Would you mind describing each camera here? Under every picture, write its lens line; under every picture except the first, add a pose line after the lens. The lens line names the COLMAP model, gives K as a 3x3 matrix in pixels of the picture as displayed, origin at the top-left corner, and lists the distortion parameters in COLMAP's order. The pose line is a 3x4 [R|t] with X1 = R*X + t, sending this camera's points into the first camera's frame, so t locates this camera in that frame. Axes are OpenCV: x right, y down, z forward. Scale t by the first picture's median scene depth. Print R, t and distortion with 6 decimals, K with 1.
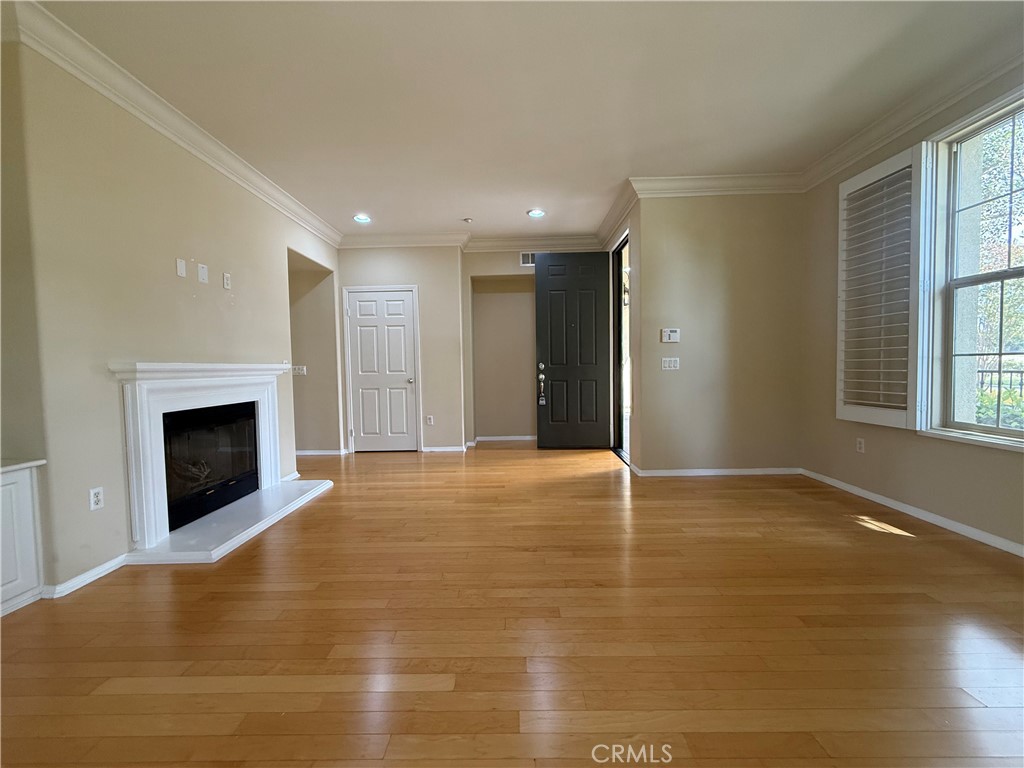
lens RADIAL K [[408.2, 0, 510.3], [0, 408.2, 384.2], [0, 0, 1]] dist [-0.000219, 0.000264]
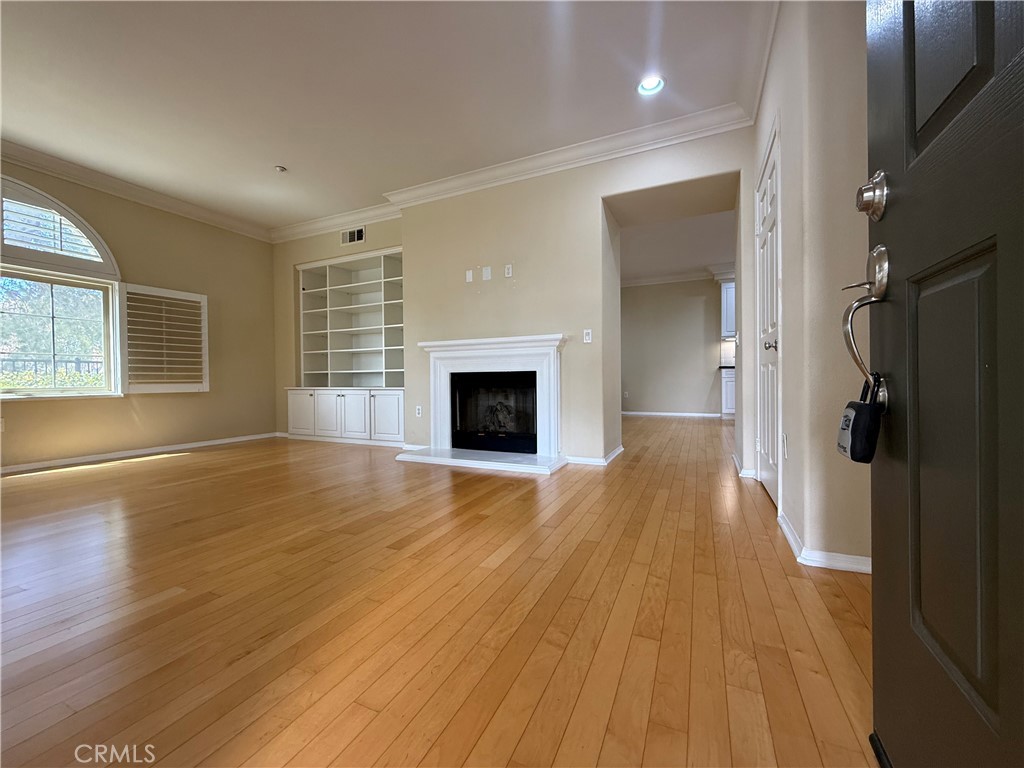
lens RADIAL K [[408.2, 0, 510.3], [0, 408.2, 384.2], [0, 0, 1]] dist [-0.000219, 0.000264]
pose [[-0.414968, 0.032740, -0.909247, 0.349425], [-0.021779, 0.998709, 0.045901, 0.024484], [0.909575, 0.038850, -0.413719, 1.255351]]
